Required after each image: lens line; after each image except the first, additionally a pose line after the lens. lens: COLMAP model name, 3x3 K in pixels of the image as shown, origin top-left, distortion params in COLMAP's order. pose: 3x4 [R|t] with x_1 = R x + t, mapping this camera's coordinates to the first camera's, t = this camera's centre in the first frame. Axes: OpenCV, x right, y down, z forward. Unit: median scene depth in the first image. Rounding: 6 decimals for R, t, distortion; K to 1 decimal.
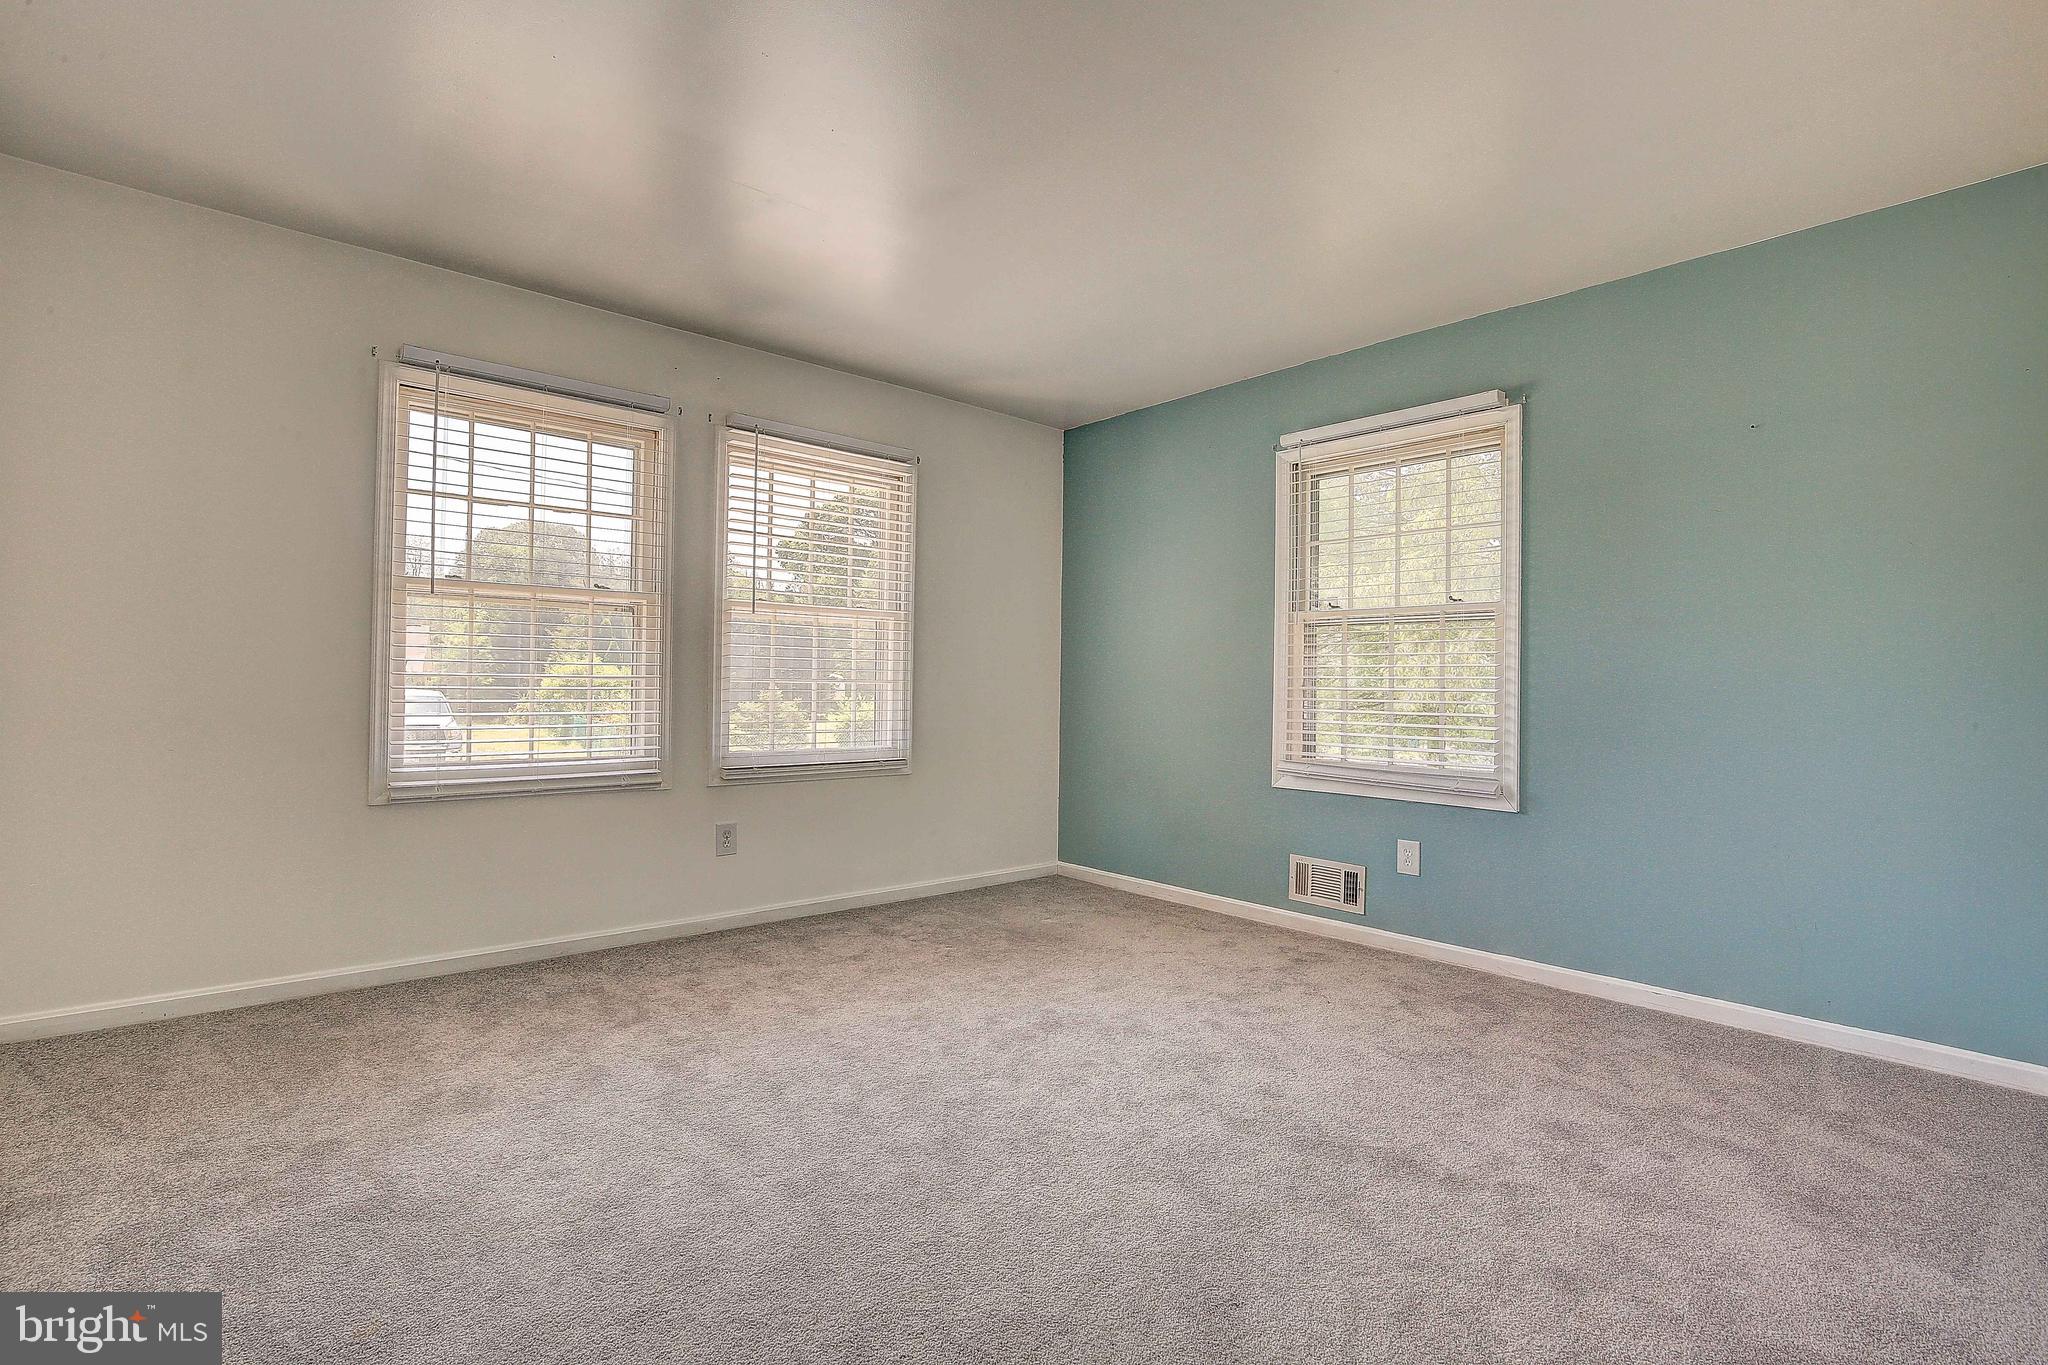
lens RADIAL K [[942.5, 0, 1006.1], [0, 942.5, 674.6], [0, 0, 1]] dist [-0.038156, 0.009545]
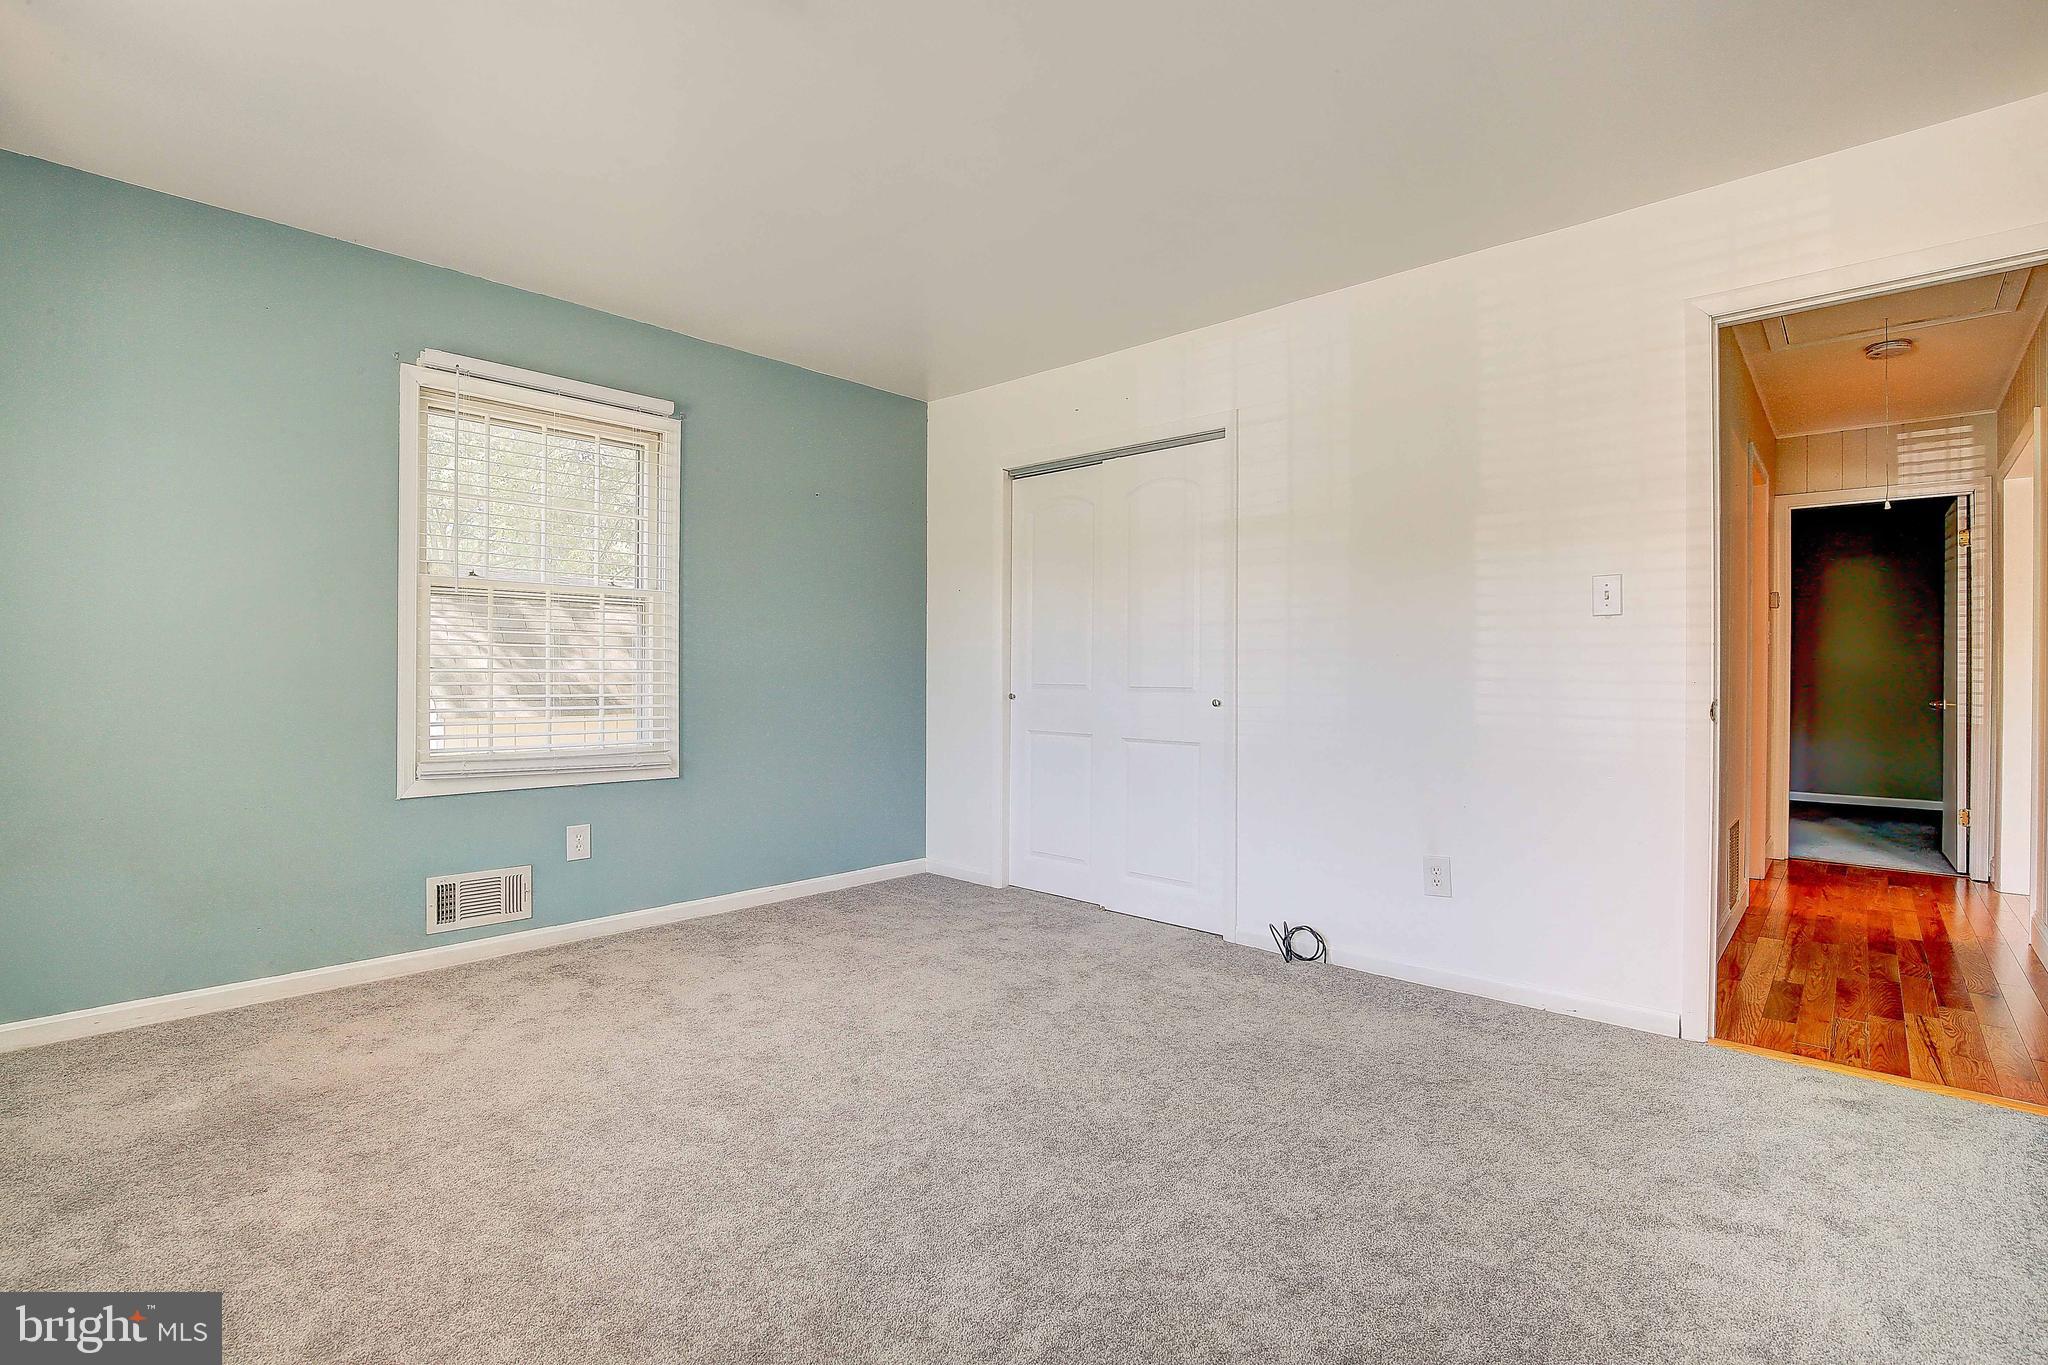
lens RADIAL K [[942.5, 0, 1006.1], [0, 942.5, 674.6], [0, 0, 1]] dist [-0.038156, 0.009545]
pose [[-0.099801, -0.015526, 0.994886, -0.607641], [-0.019981, 0.999708, 0.013597, -0.002502], [-0.994807, -0.018522, -0.100082, 0.679052]]
